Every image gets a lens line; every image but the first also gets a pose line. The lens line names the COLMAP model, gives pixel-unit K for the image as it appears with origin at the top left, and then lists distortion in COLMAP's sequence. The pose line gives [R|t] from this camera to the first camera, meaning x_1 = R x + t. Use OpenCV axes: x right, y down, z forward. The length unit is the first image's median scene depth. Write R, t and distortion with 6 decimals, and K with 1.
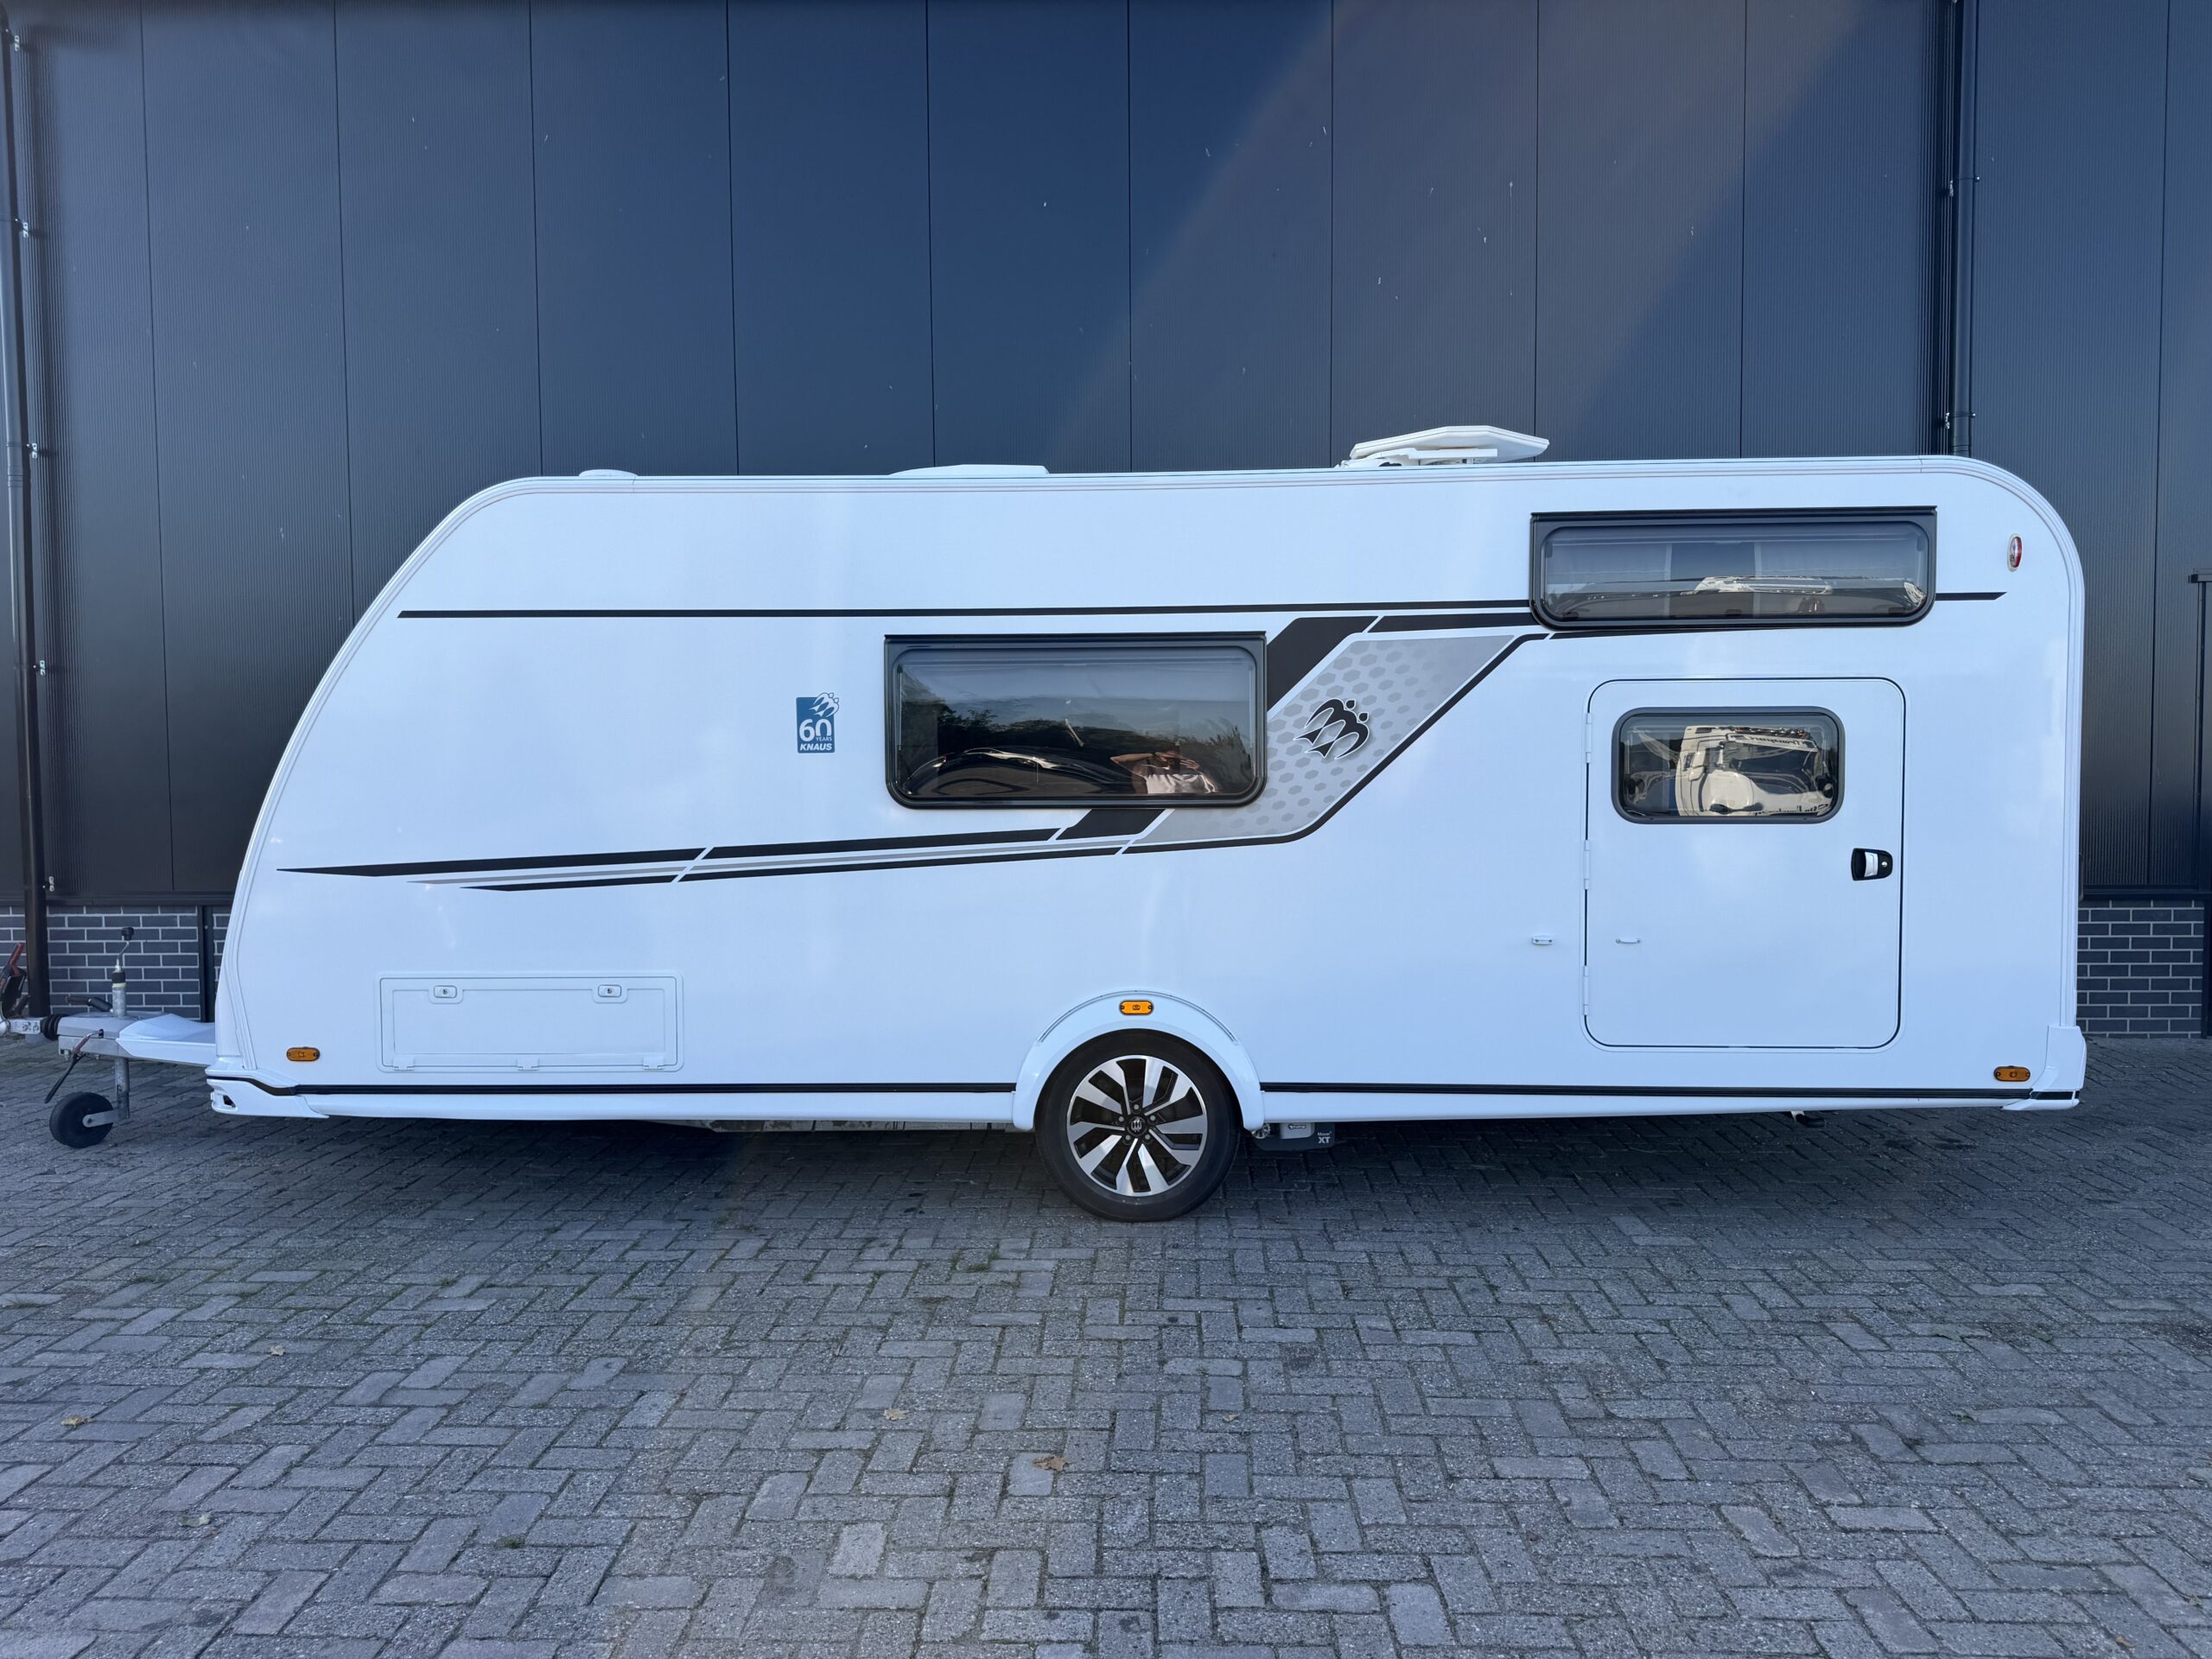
lens RADIAL K [[1582.5, 0, 1098.0], [0, 1582.5, 828.7], [0, 0, 1]] dist [0.042696, -0.052037]
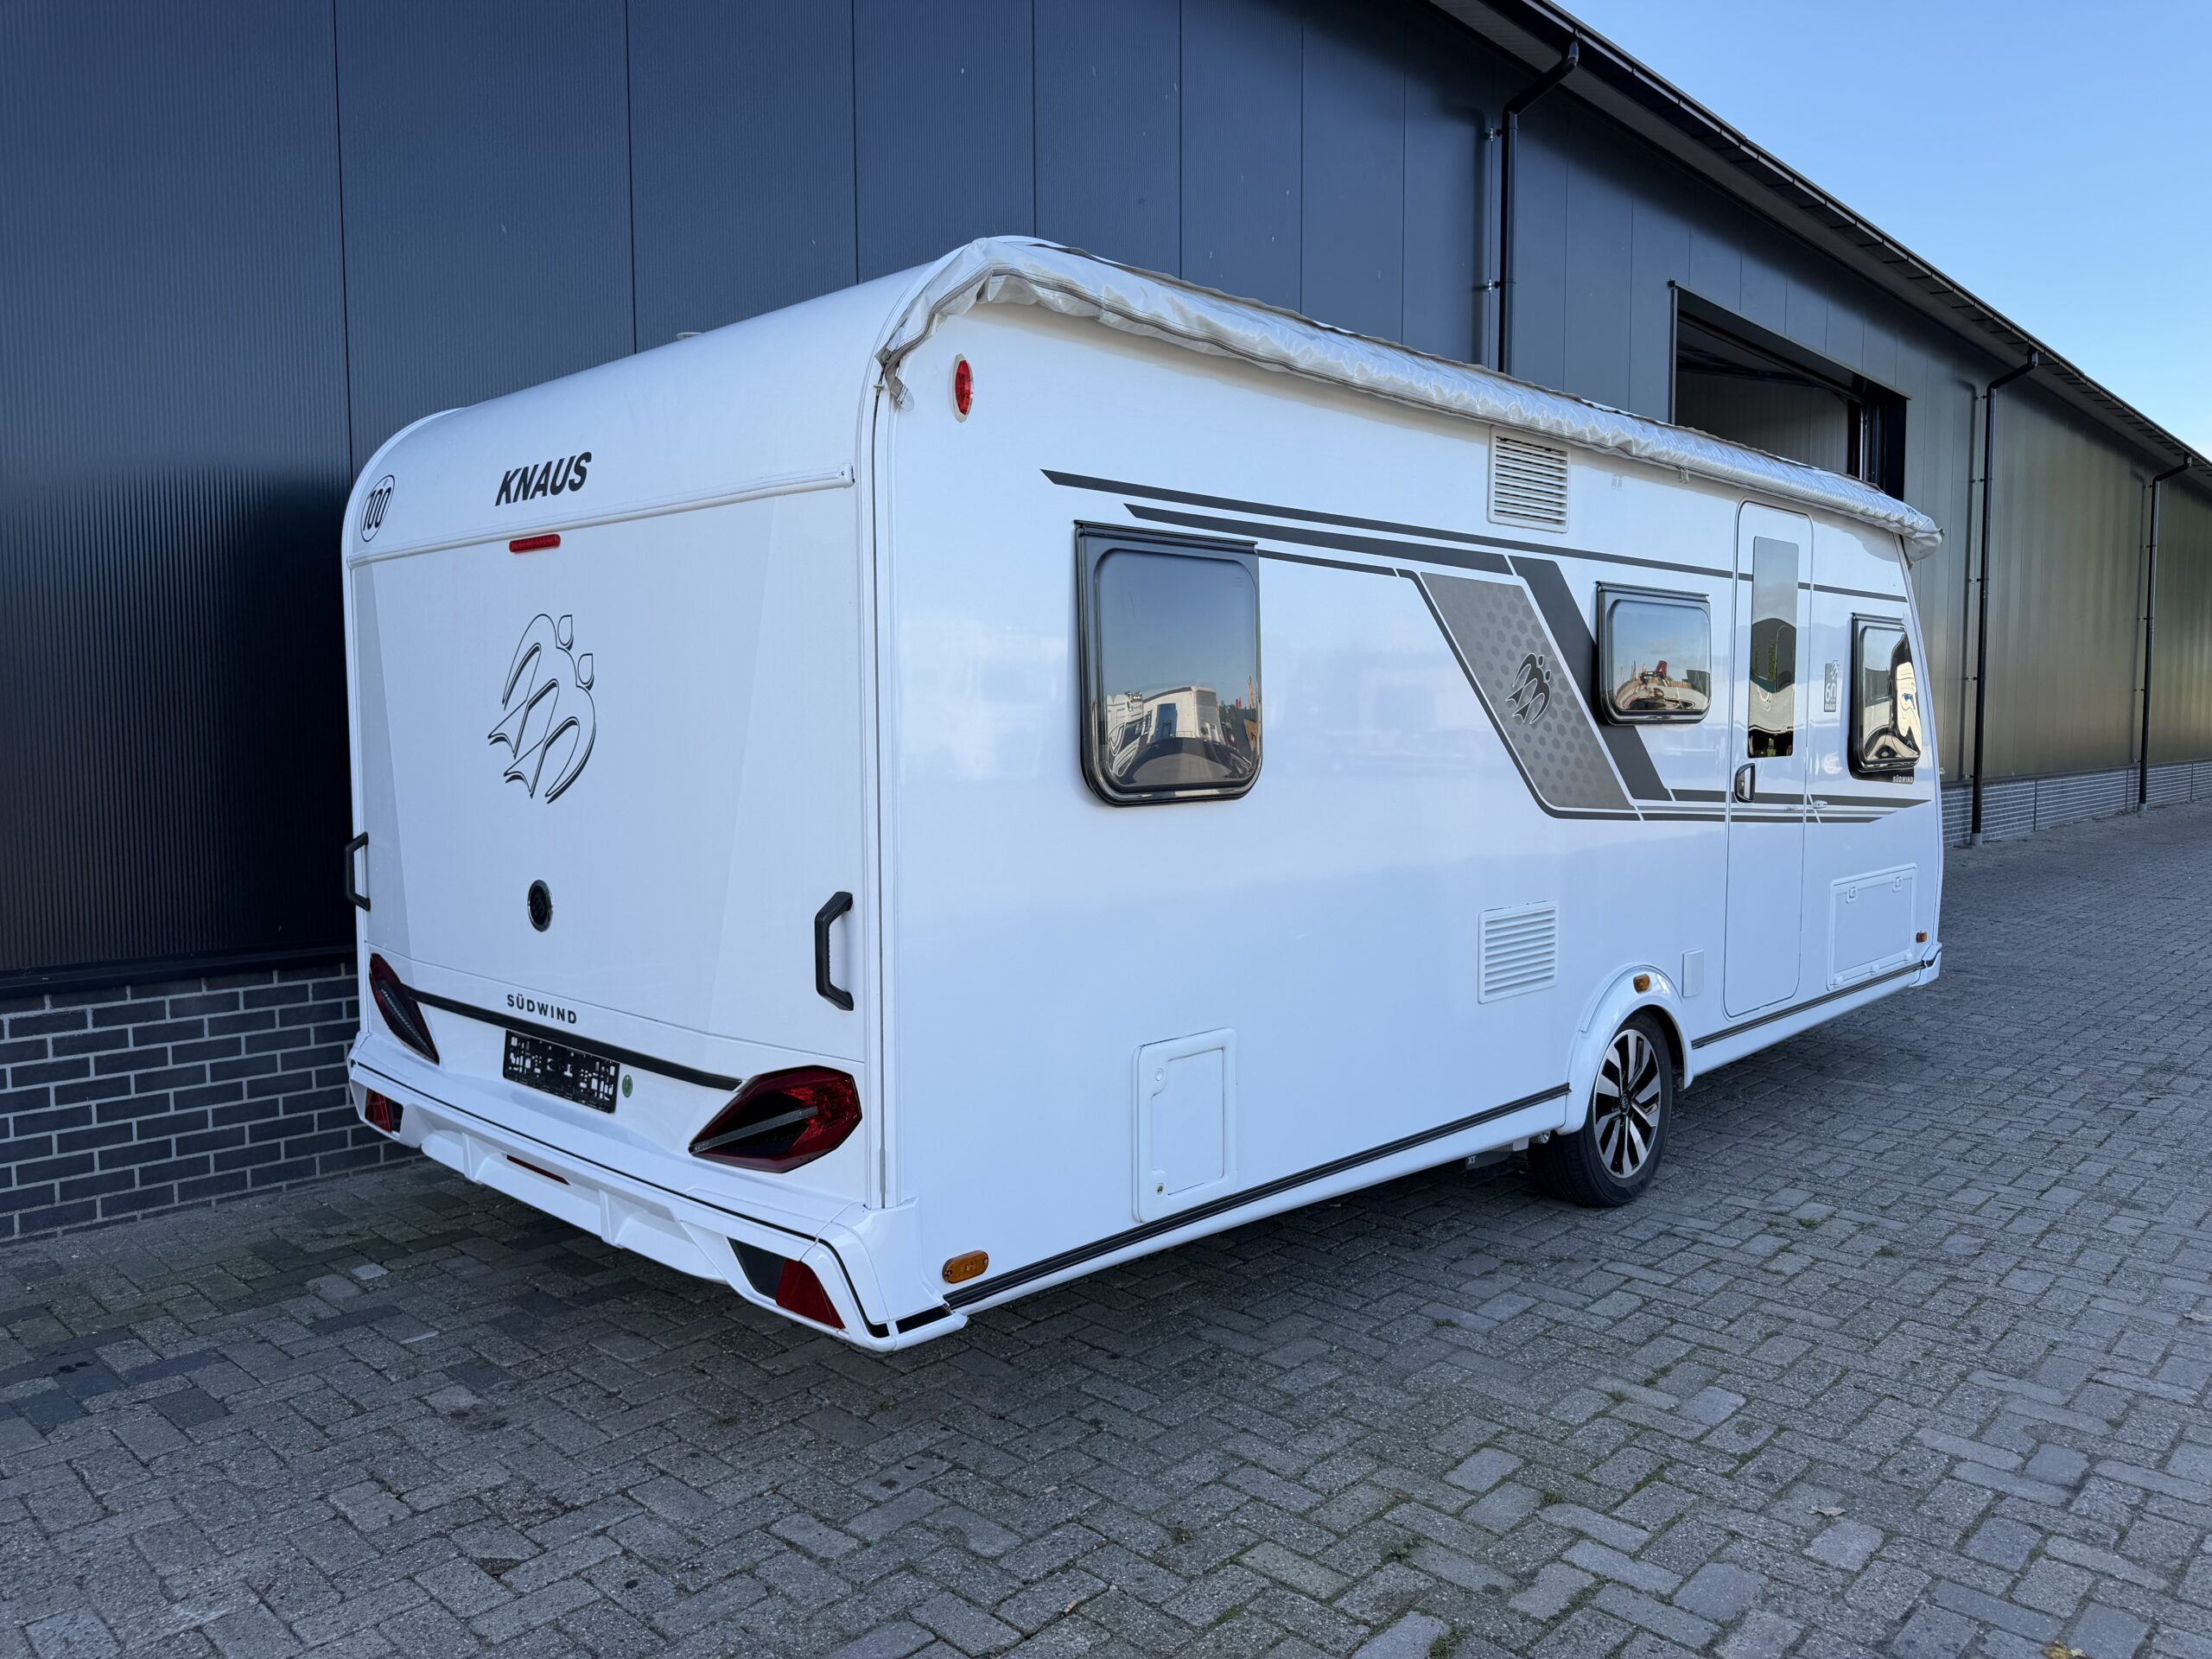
lens RADIAL K [[1582.5, 0, 1098.0], [0, 1582.5, 828.7], [0, 0, 1]] dist [0.042696, -0.052037]
pose [[0.650599, -0.044813, 0.758098, -1.180495], [0.042288, 0.998846, 0.022753, -0.014479], [-0.758243, 0.017255, 0.651743, 0.715864]]
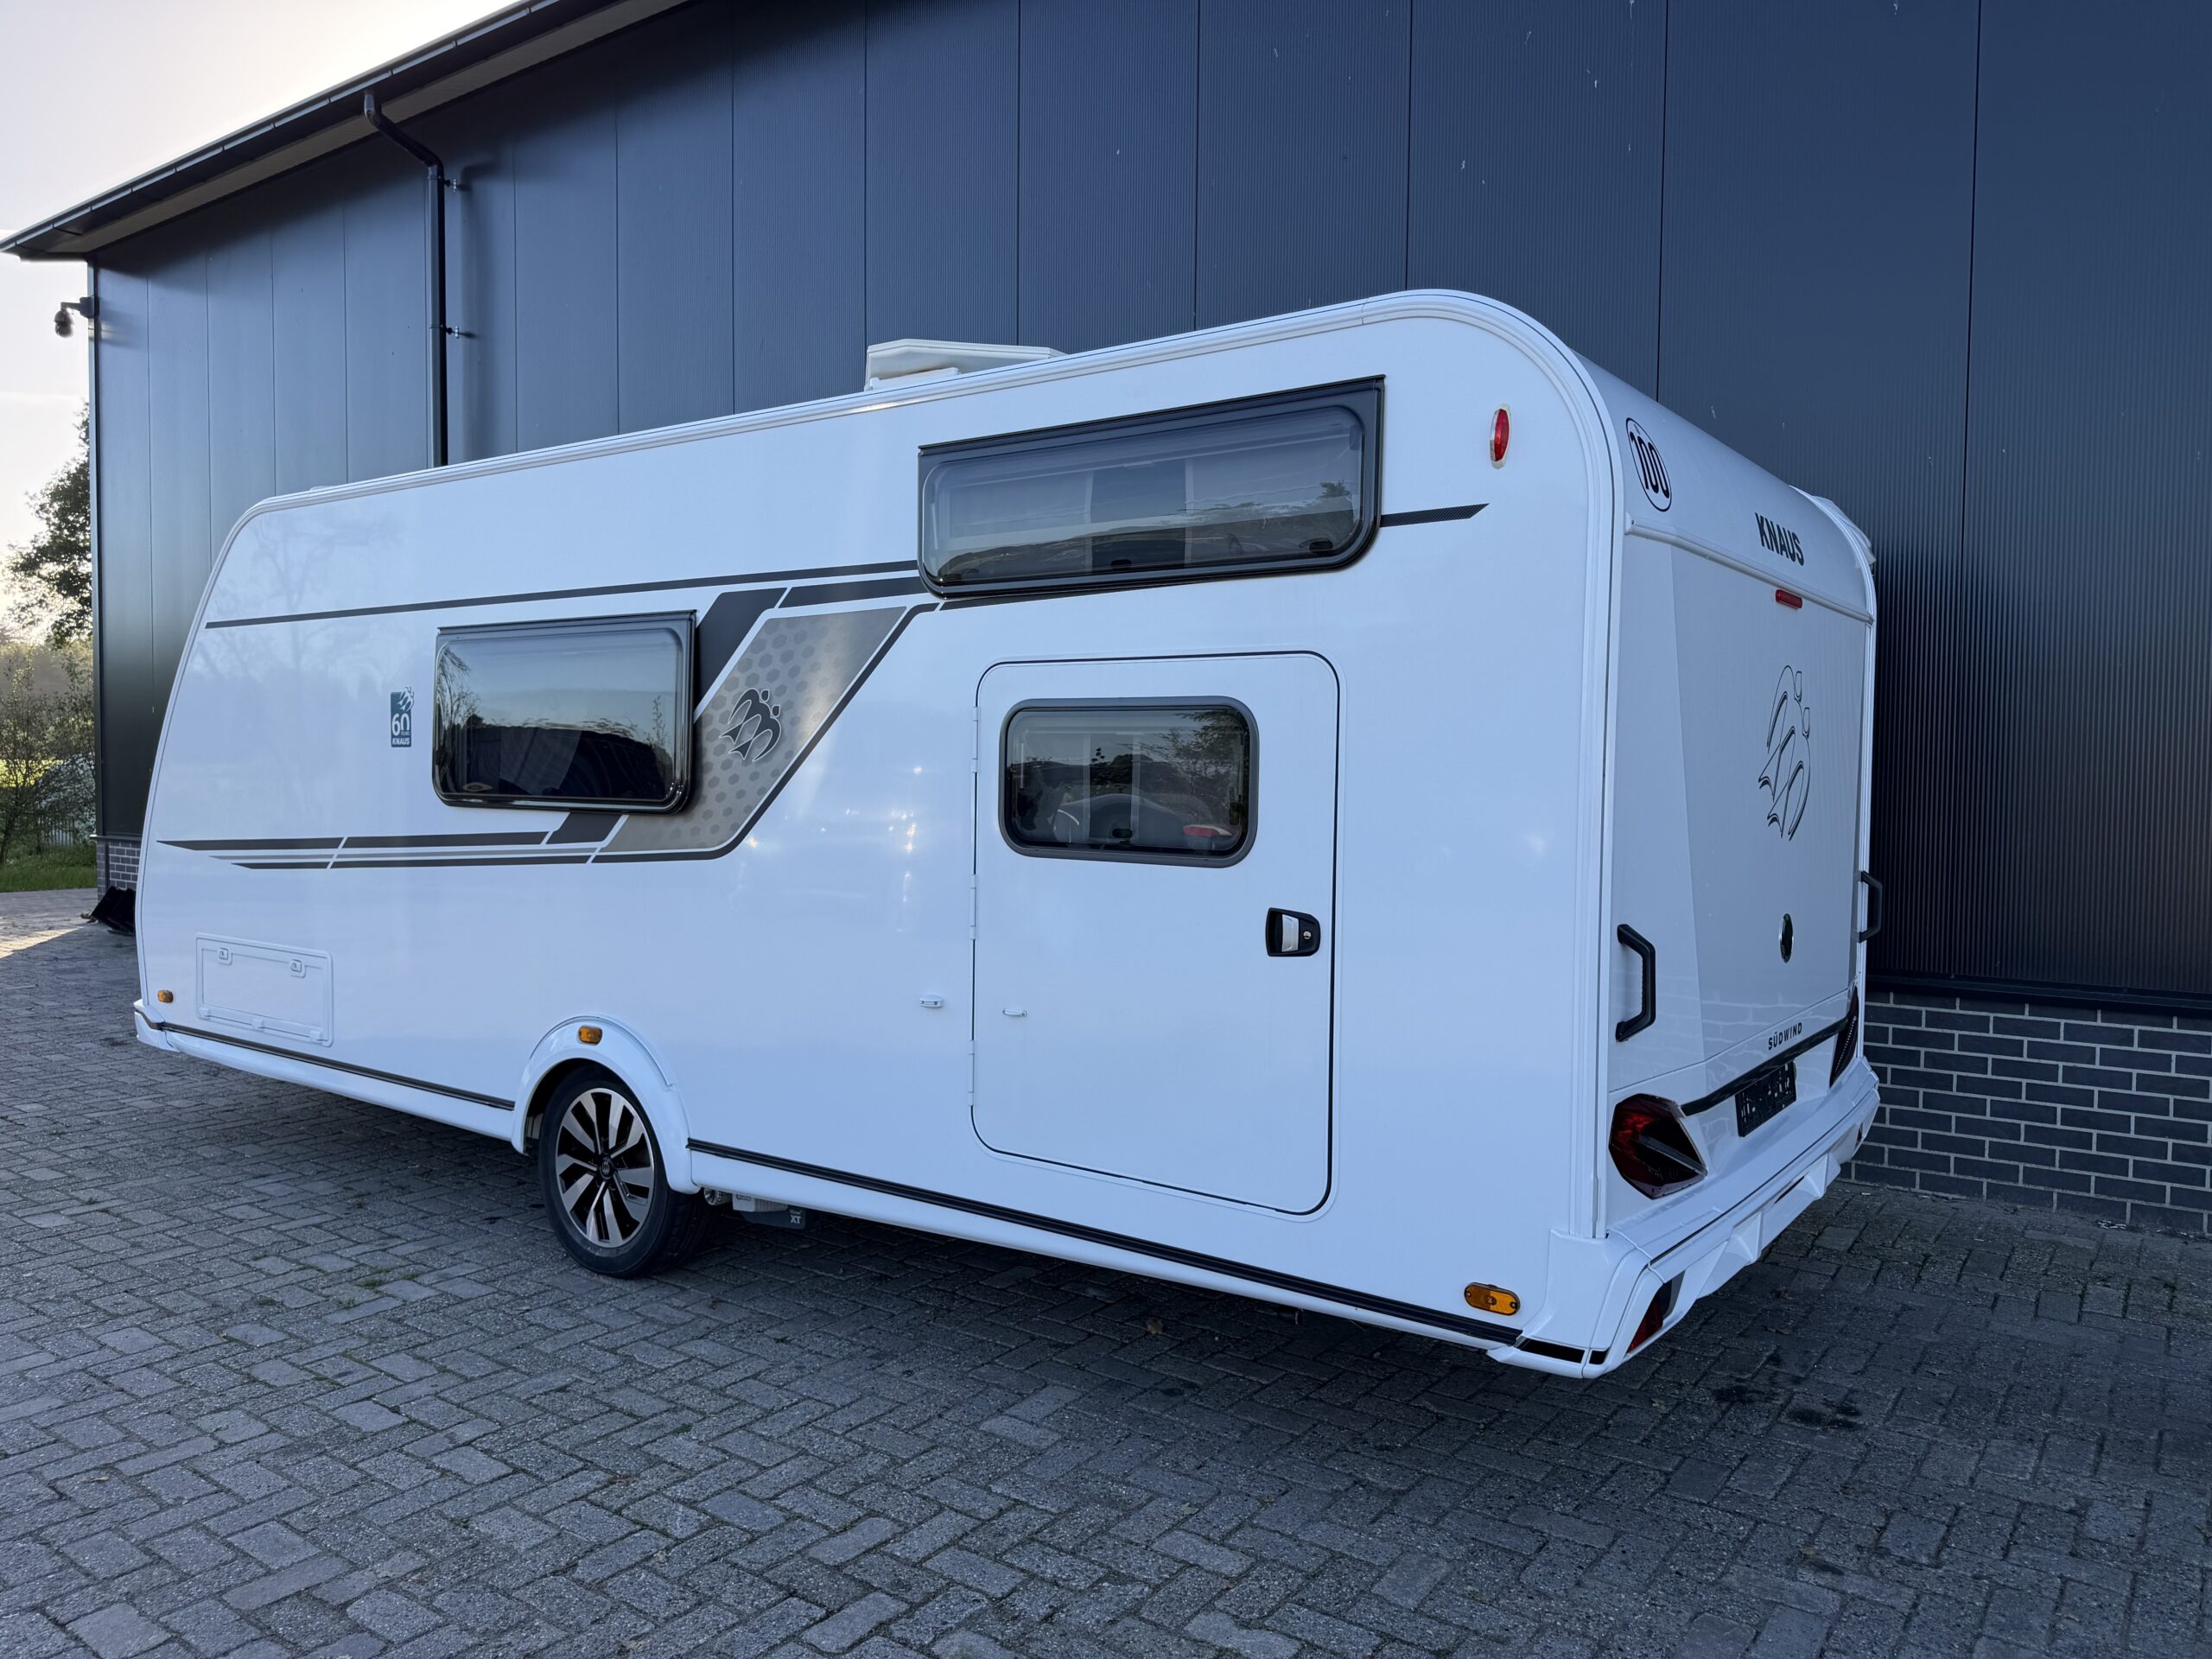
lens RADIAL K [[1586.9, 0, 1118.5], [0, 1586.9, 834.4], [0, 0, 1]] dist [0.019874, -0.025183]
pose [[0.833309, 0.041065, -0.551280, 0.867440], [-0.044389, 0.998988, 0.007318, -0.022946], [0.551022, 0.018372, 0.834288, 0.462340]]
